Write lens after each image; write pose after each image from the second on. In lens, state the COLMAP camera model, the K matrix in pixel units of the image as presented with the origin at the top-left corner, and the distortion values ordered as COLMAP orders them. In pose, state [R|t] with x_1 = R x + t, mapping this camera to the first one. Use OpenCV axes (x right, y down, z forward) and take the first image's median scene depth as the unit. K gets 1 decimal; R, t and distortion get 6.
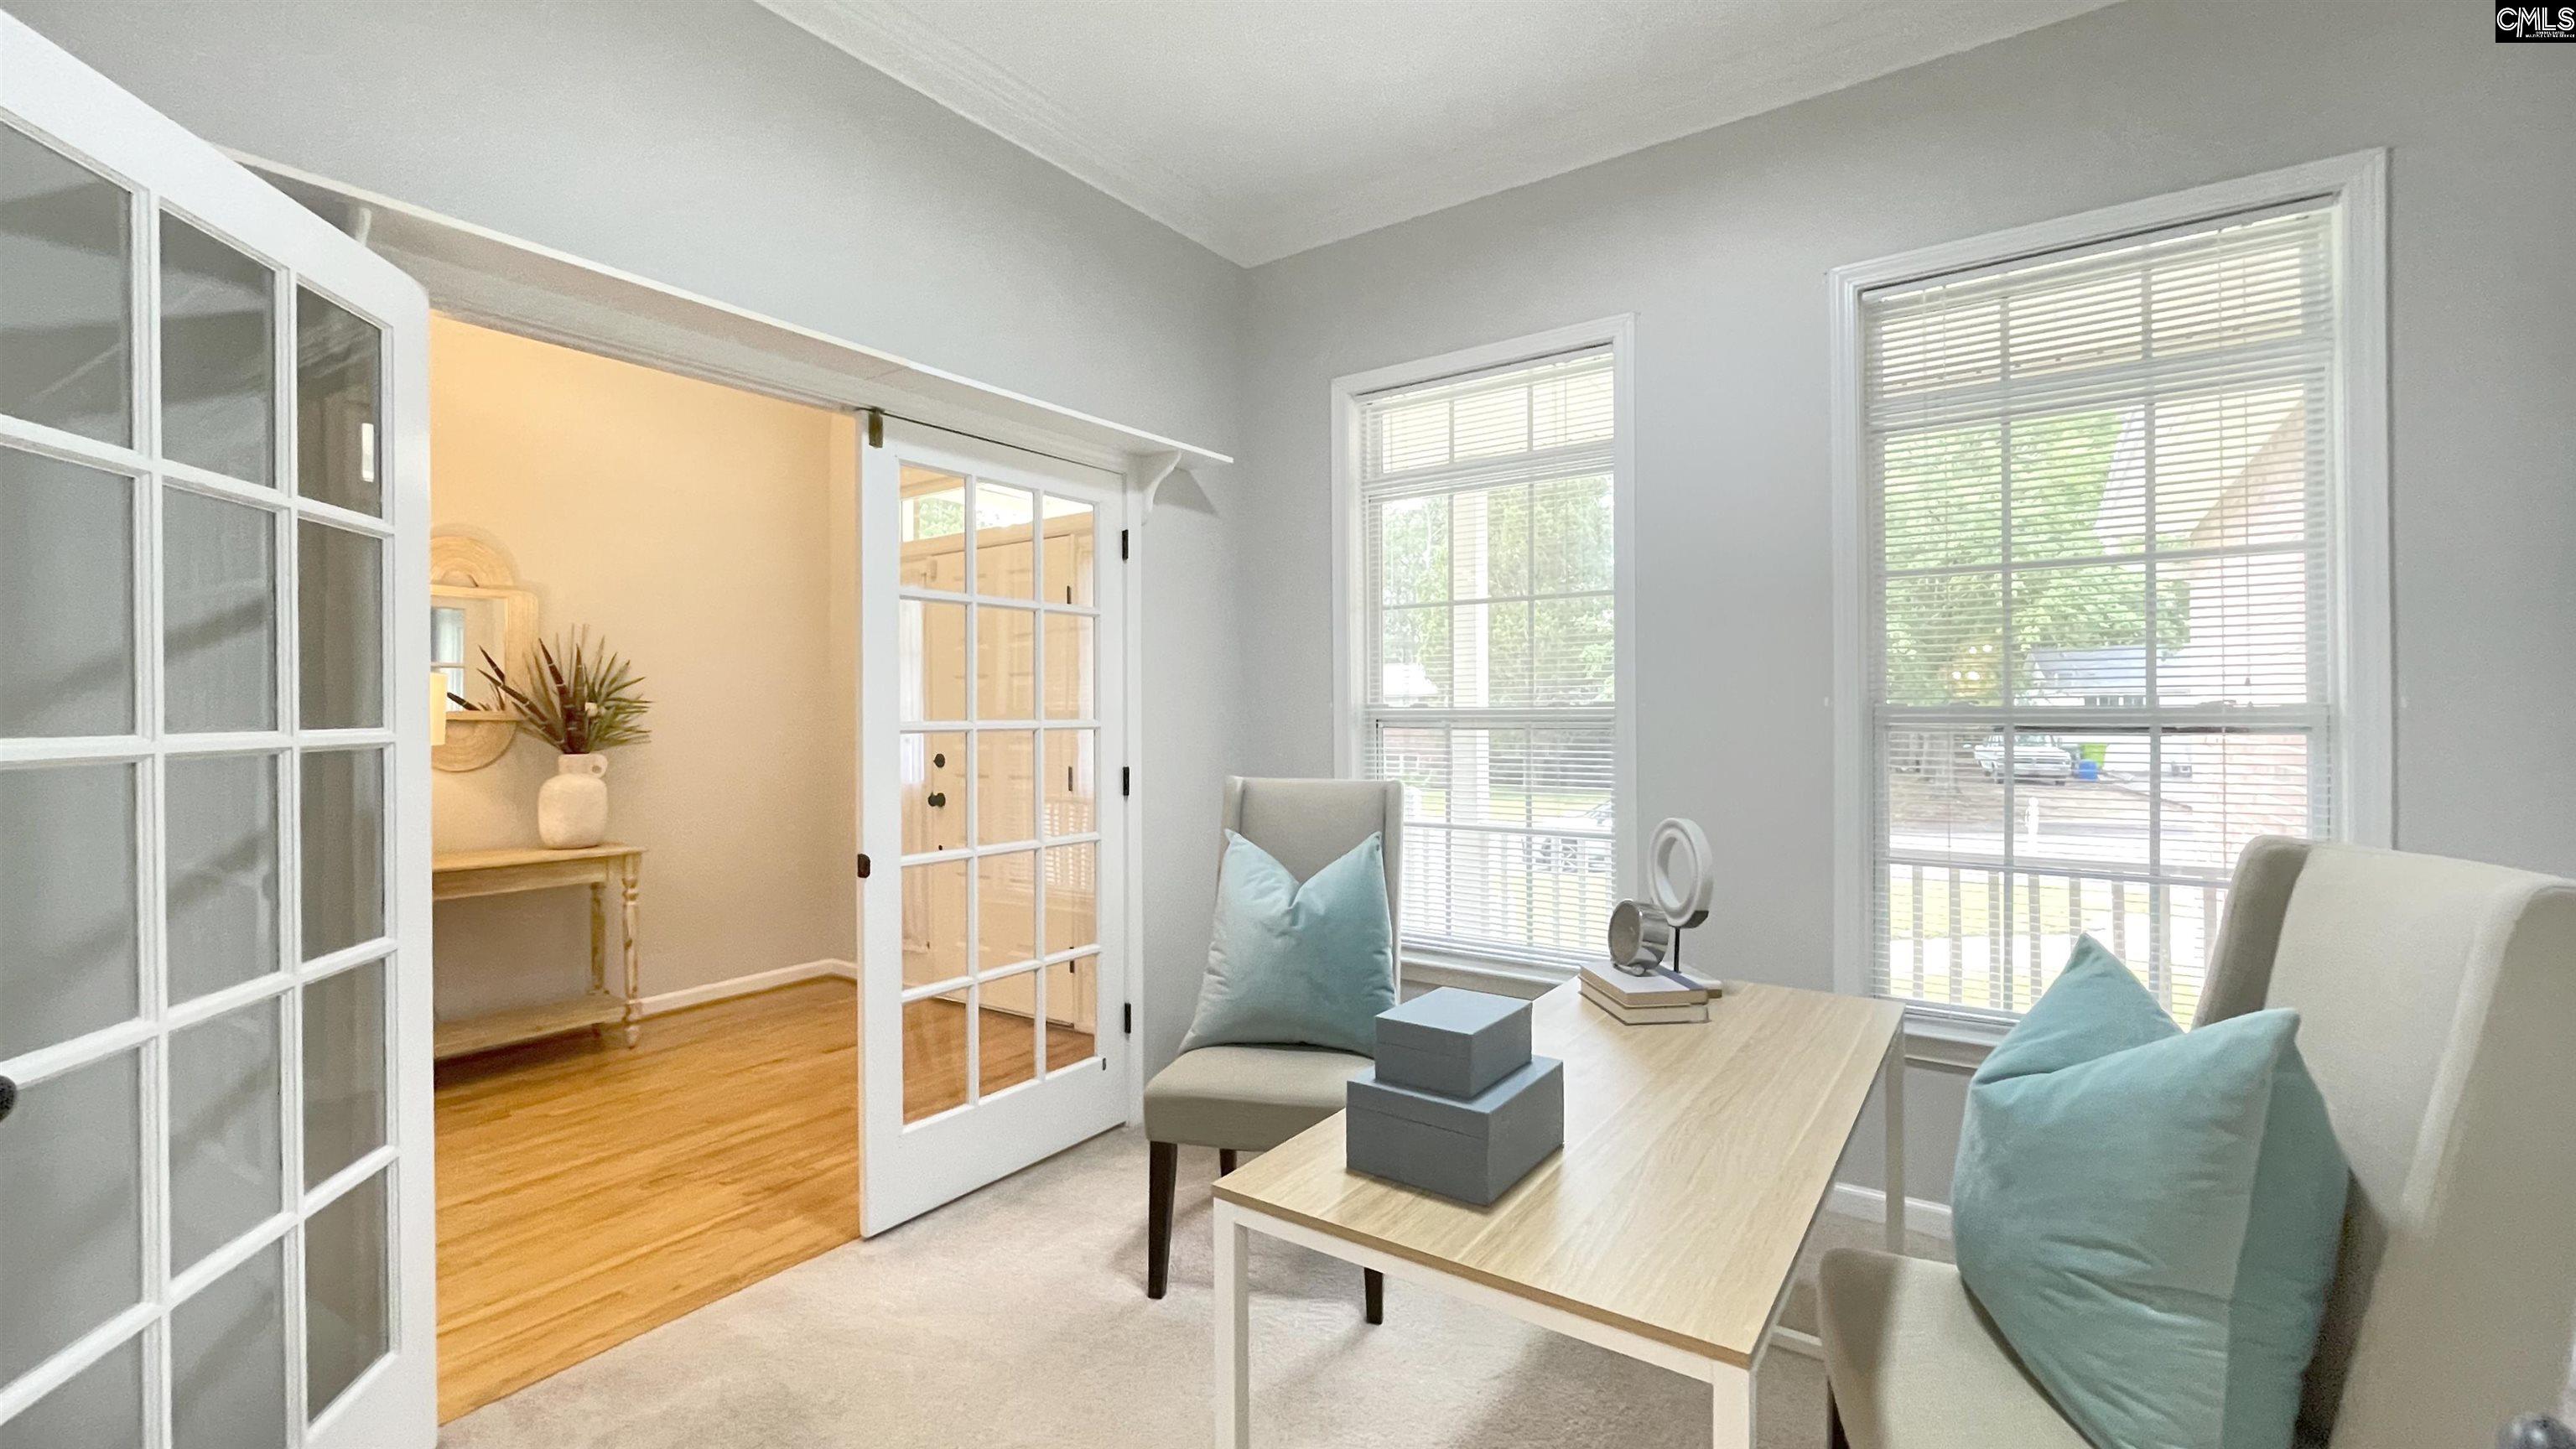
lens RADIAL K [[1082.2, 0, 1291.5], [0, 1082.2, 716.0], [0, 0, 1]] dist [0.007245, -0.002287]
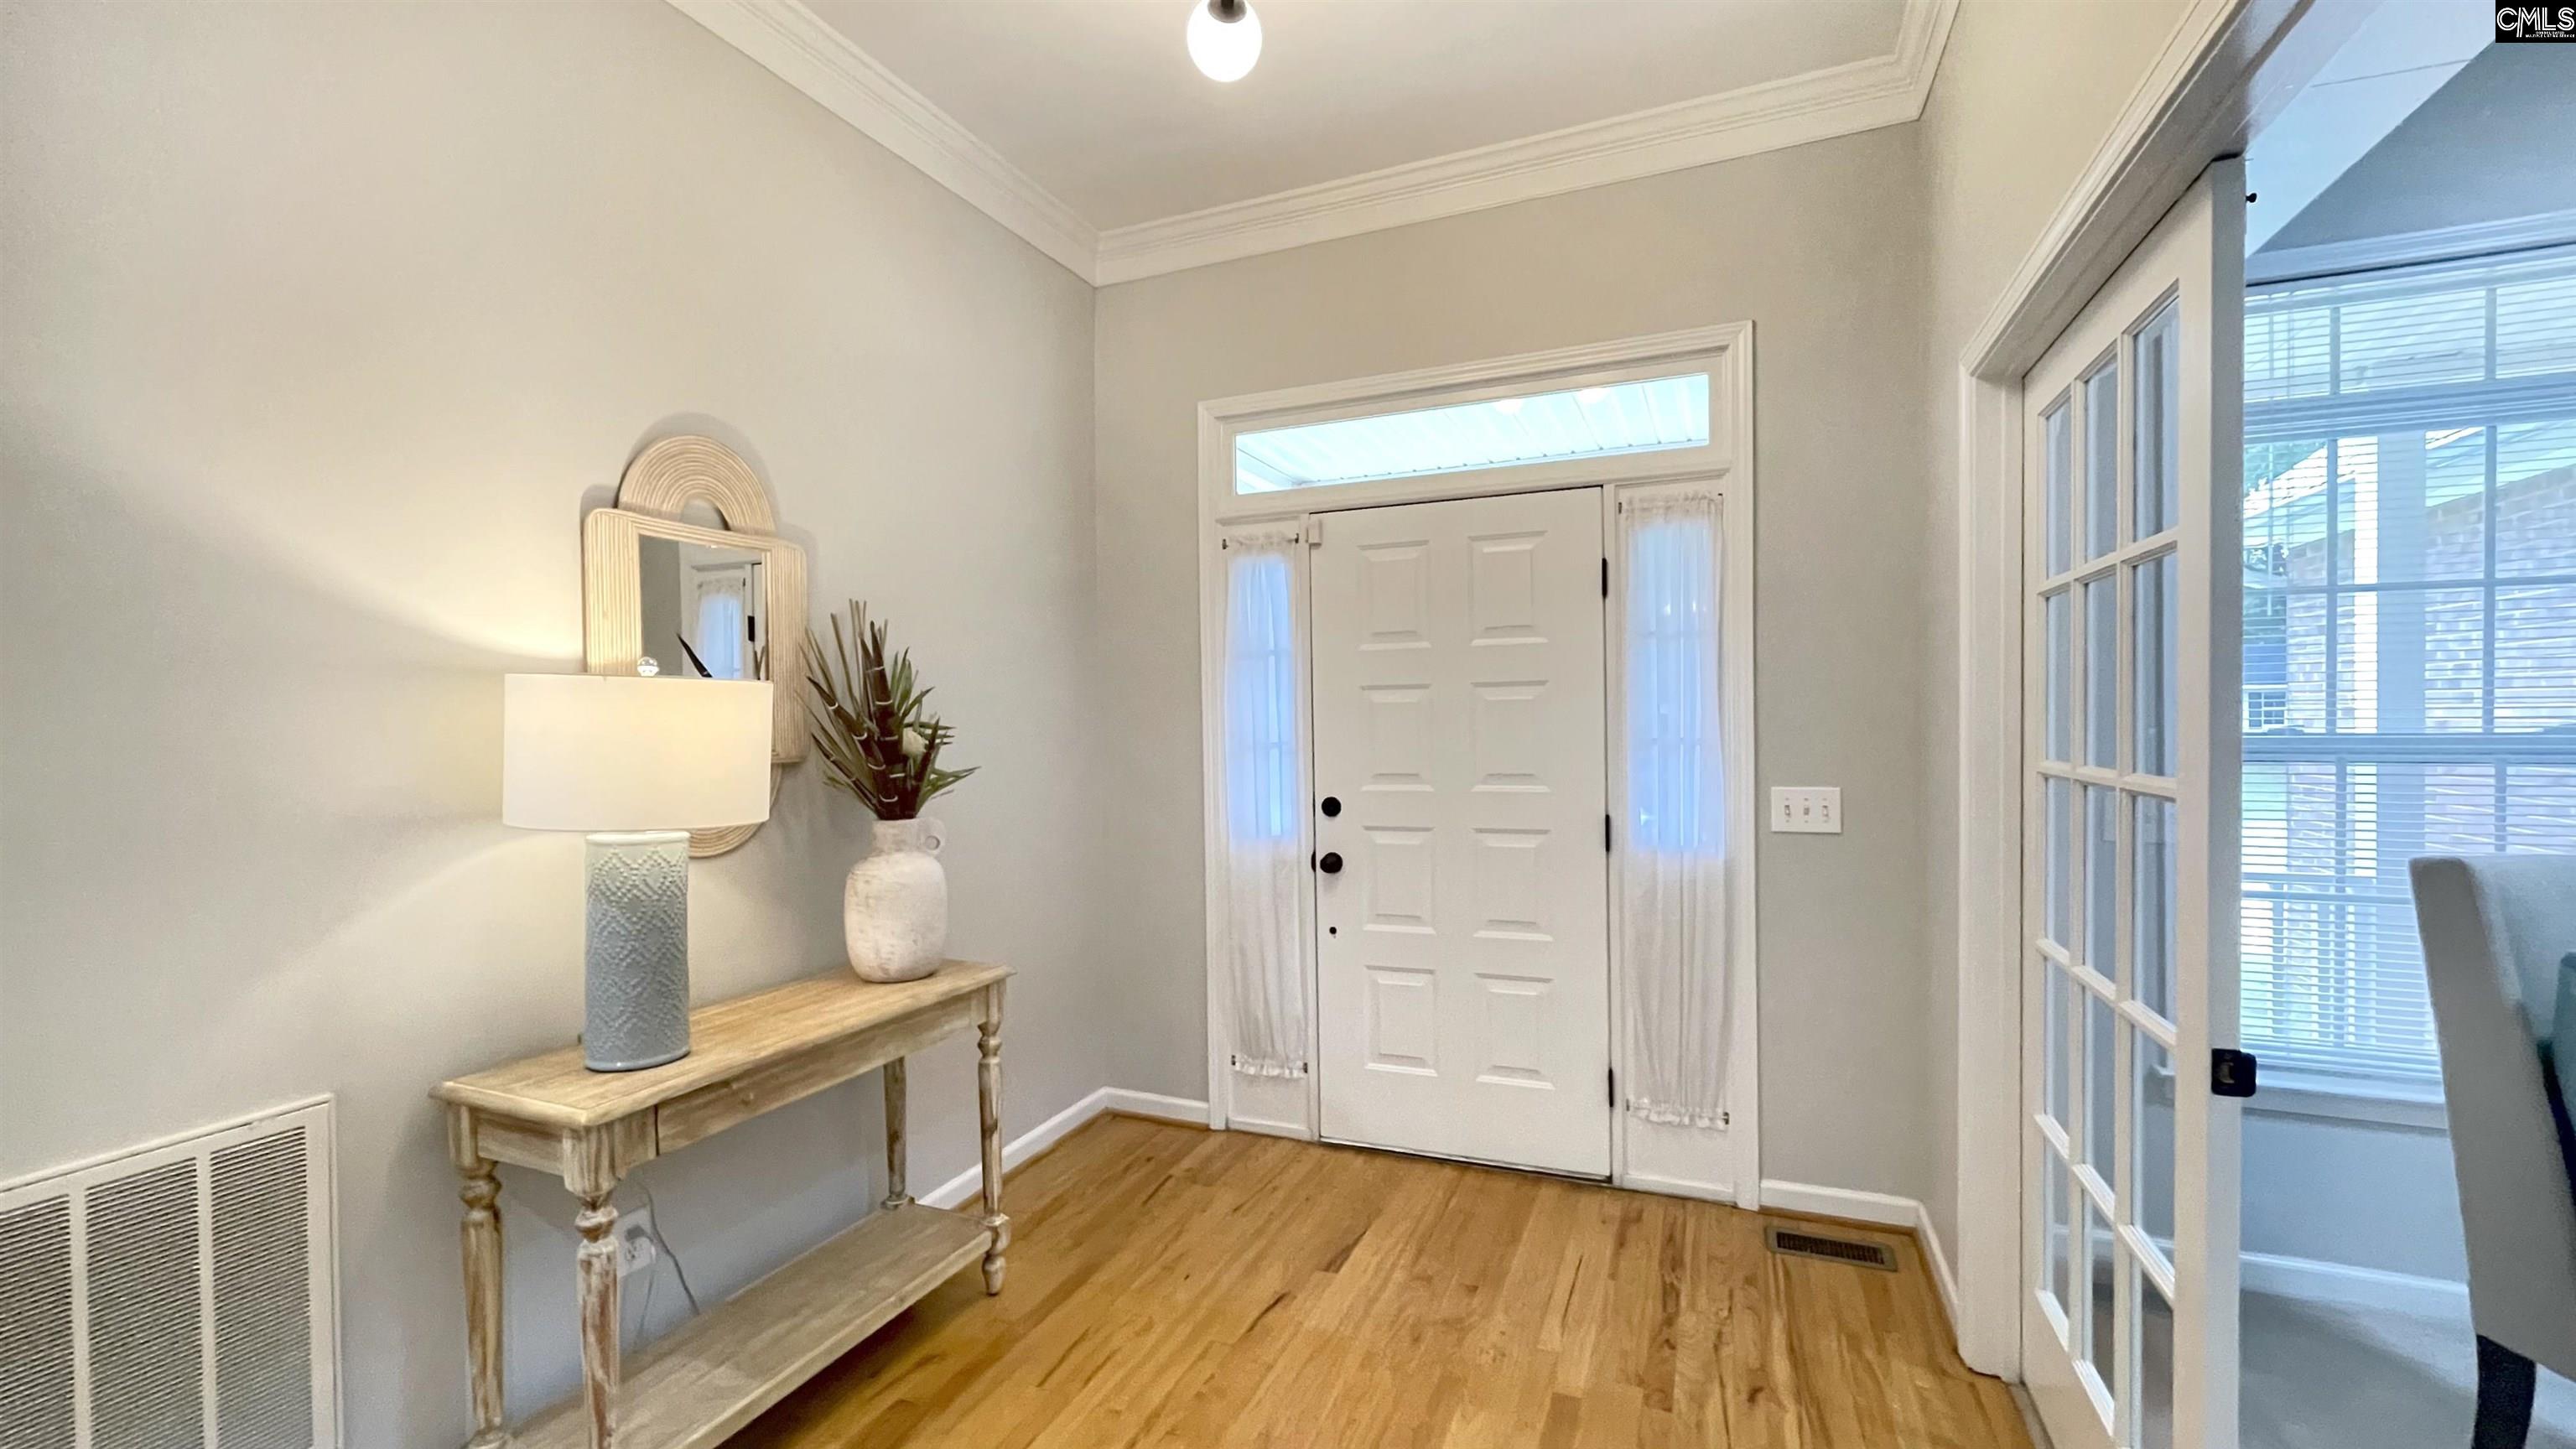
lens RADIAL K [[1011.1, 0, 1303.9], [0, 1011.1, 738.4], [0, 0, 1]] dist [-0.000330, 0.000401]
pose [[0.969378, -0.009966, 0.245370, -0.577305], [0.008444, 0.999938, 0.007255, -0.010992], [-0.245427, -0.004961, 0.969402, 0.407730]]
